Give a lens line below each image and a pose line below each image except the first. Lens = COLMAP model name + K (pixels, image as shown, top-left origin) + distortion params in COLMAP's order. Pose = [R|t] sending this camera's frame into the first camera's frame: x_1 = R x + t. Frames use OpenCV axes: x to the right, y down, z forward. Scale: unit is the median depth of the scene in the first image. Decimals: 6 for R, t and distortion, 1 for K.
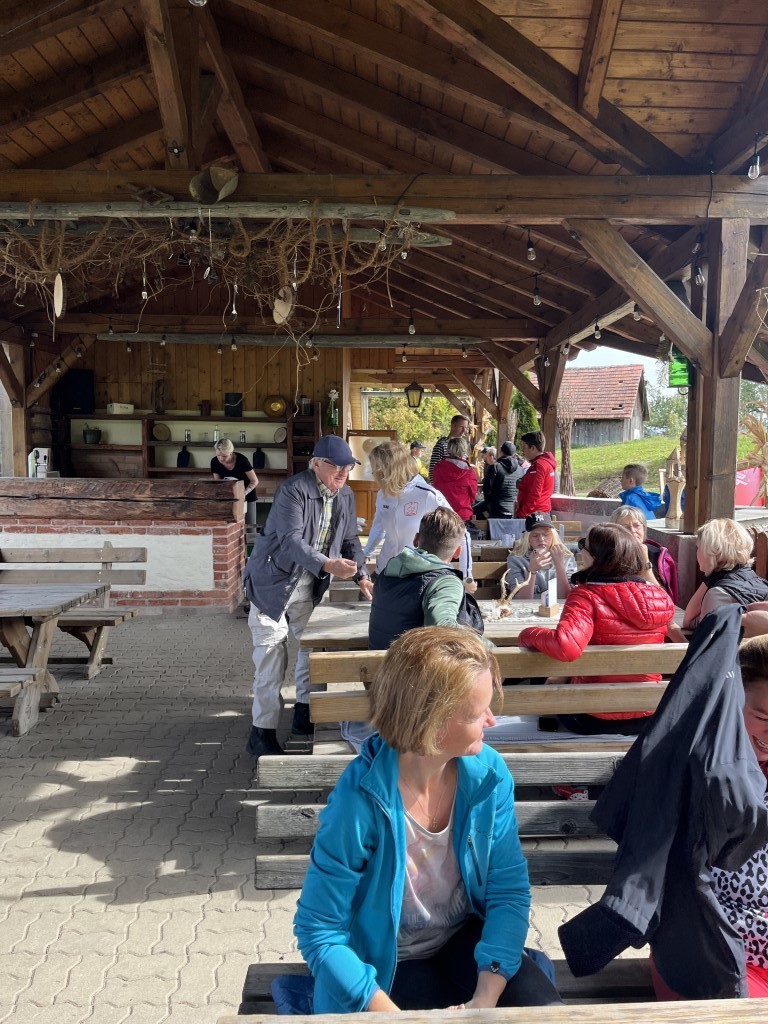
lens RADIAL K [[773.0, 0, 385.4], [0, 773.0, 507.9], [0, 0, 1]] dist [-0.000840, -0.026816]
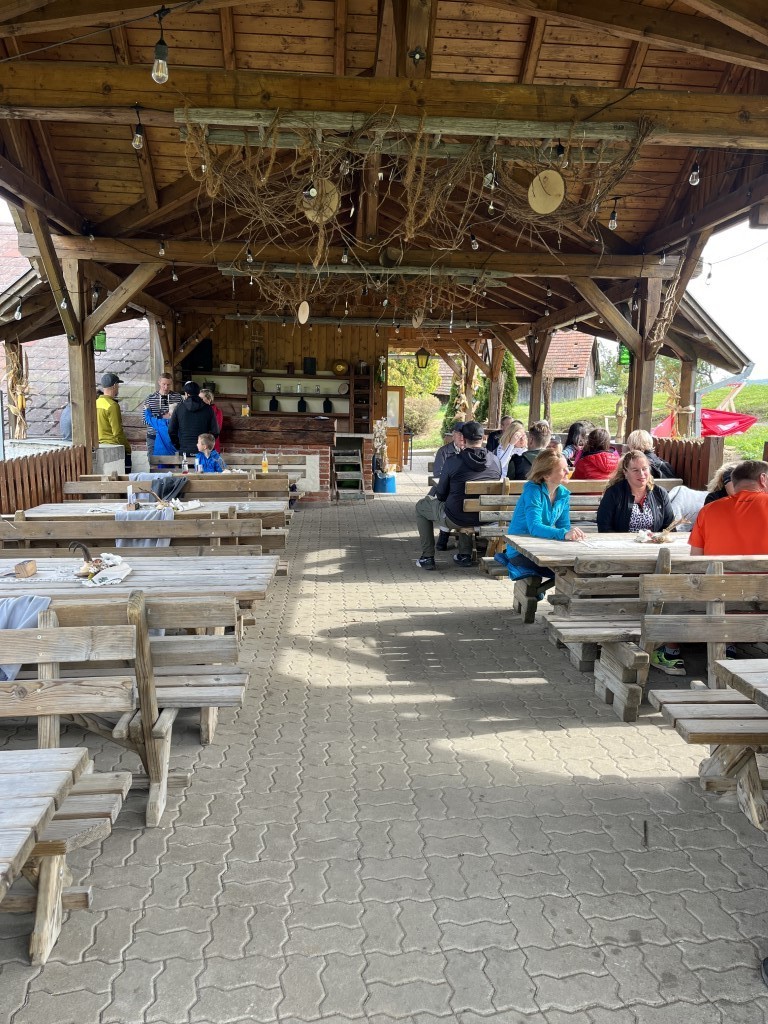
lens RADIAL K [[773.0, 0, 380.9], [0, 773.0, 515.6], [0, 0, 1]] dist [-0.000840, -0.026816]
pose [[0.998381, 0.002691, 0.056822, -0.161268], [-0.006425, 0.997823, 0.065641, 0.045697], [-0.056522, -0.065899, 0.996224, -0.439356]]
